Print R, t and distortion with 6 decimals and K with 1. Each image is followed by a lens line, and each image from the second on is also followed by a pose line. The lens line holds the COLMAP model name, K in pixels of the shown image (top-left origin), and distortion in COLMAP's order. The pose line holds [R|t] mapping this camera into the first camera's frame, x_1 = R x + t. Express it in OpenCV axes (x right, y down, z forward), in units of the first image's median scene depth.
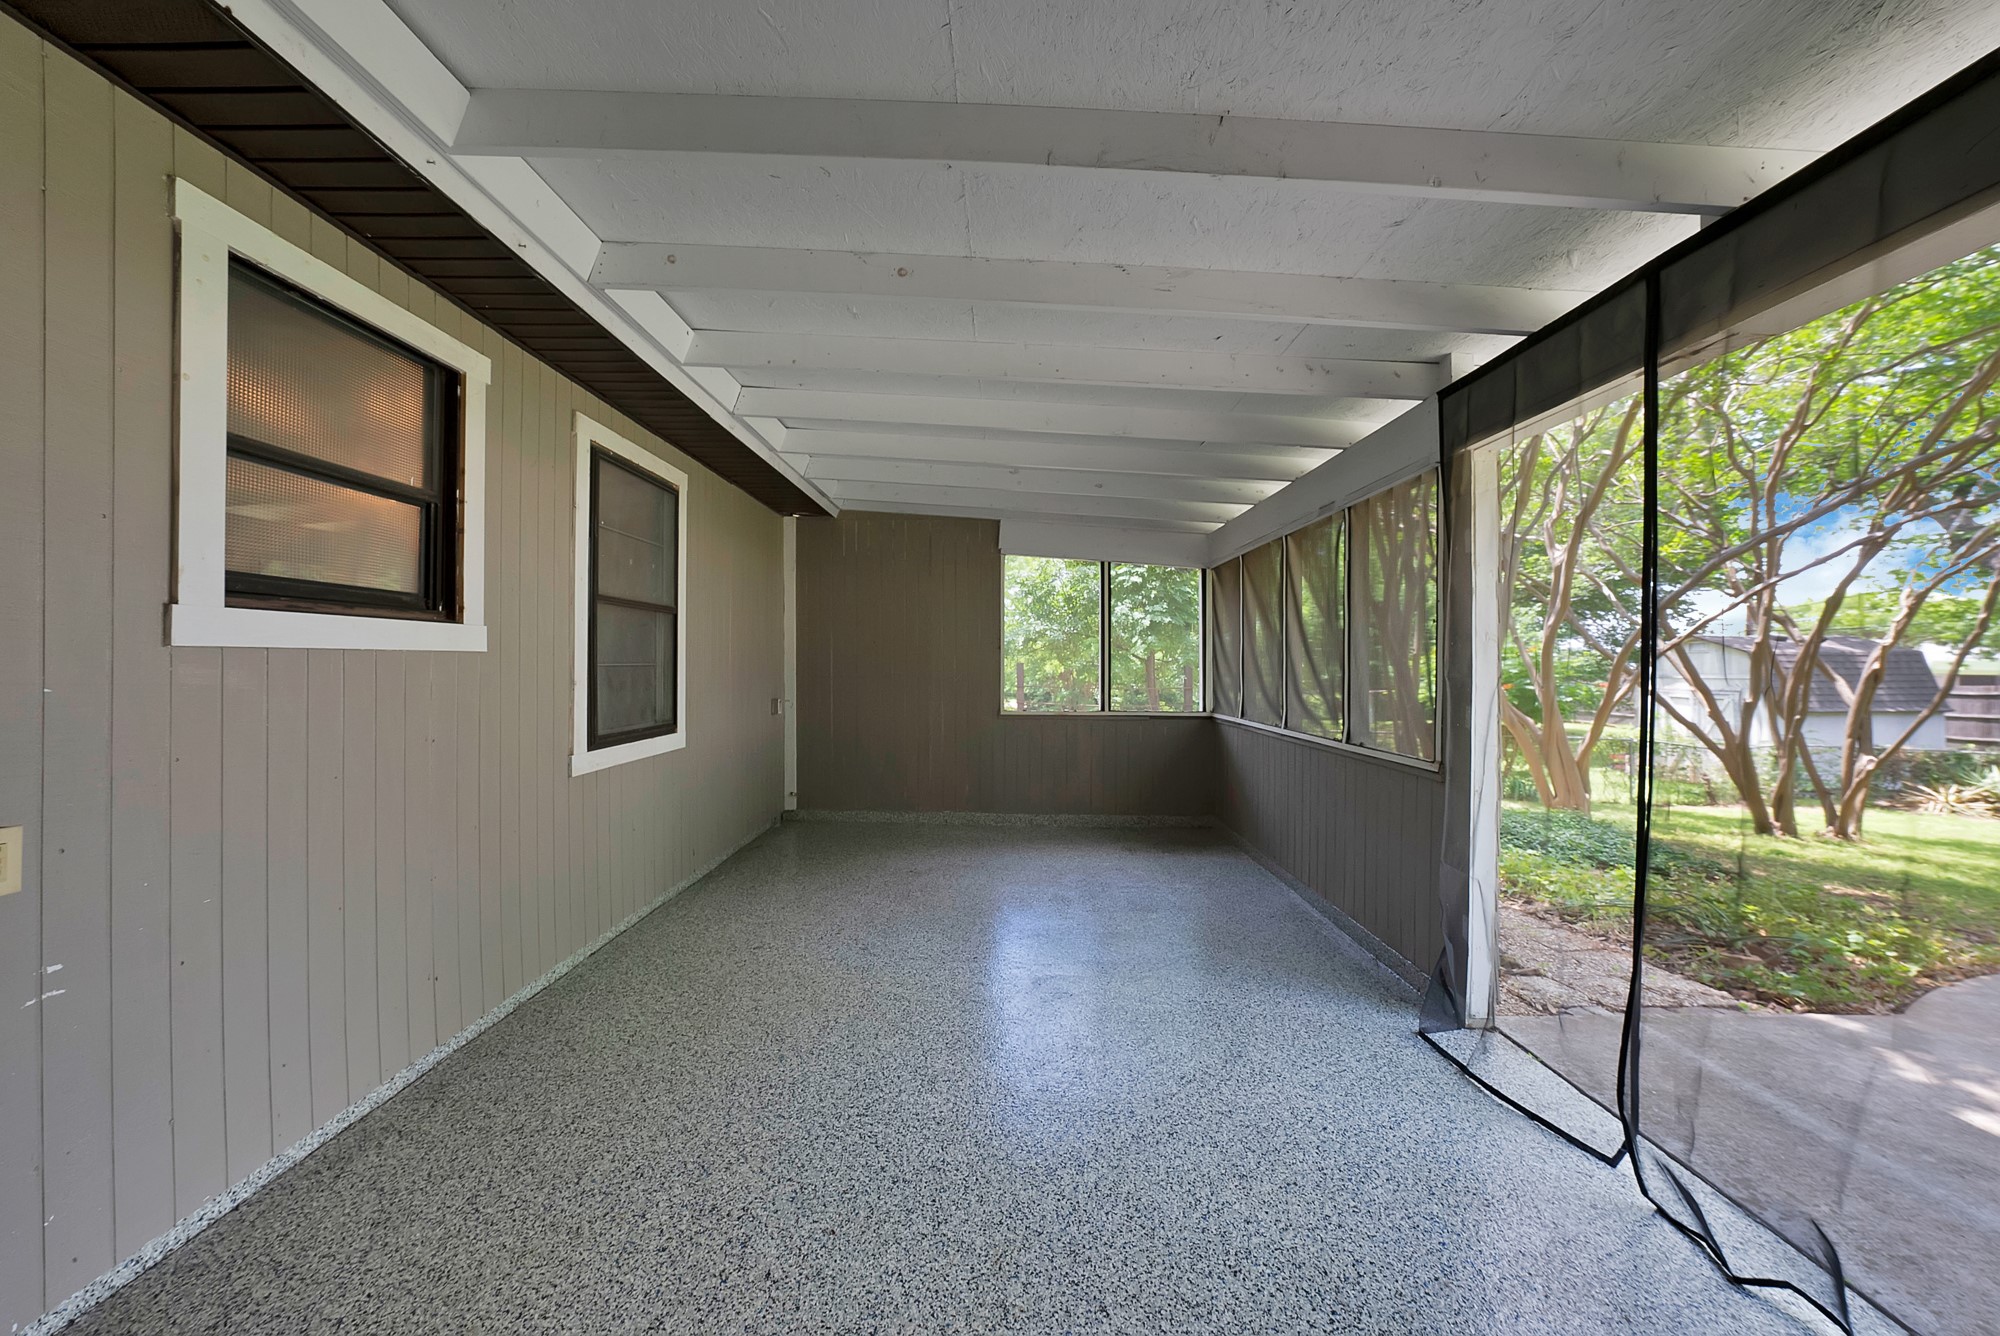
lens RADIAL K [[720.4, 0, 1000.2], [0, 720.4, 658.3], [0, 0, 1]] dist [-0.028379, 0.006321]
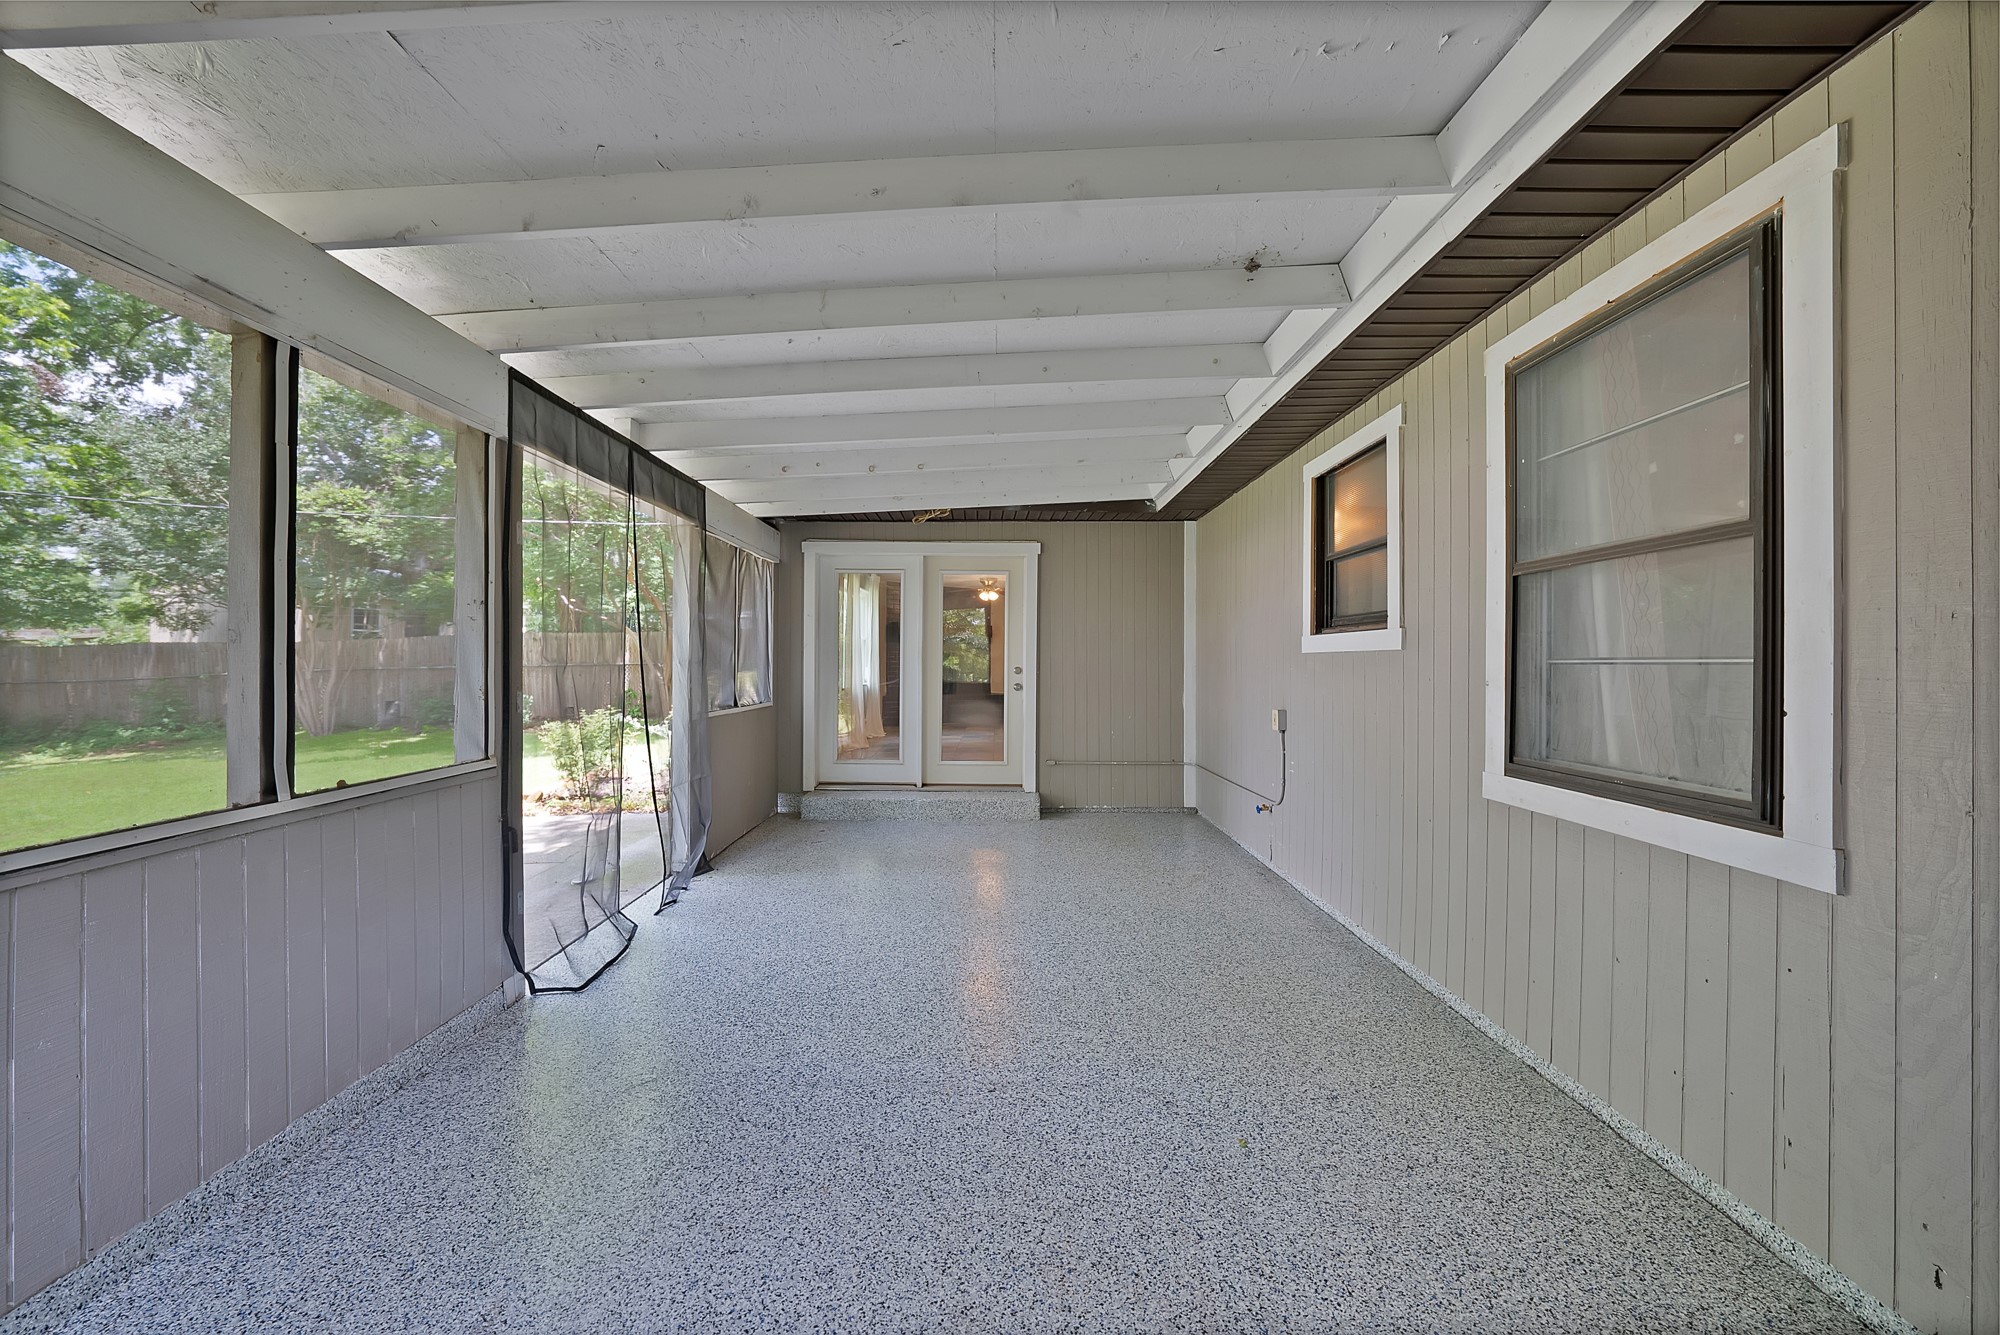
lens RADIAL K [[720.4, 0, 1000.2], [0, 720.4, 657.8], [0, 0, 1]] dist [-0.028379, 0.006321]
pose [[-0.999839, -0.010179, -0.014763, -0.029425], [-0.010010, 0.999883, -0.011525, 0.020407], [0.014878, -0.011375, -0.999825, 1.814240]]
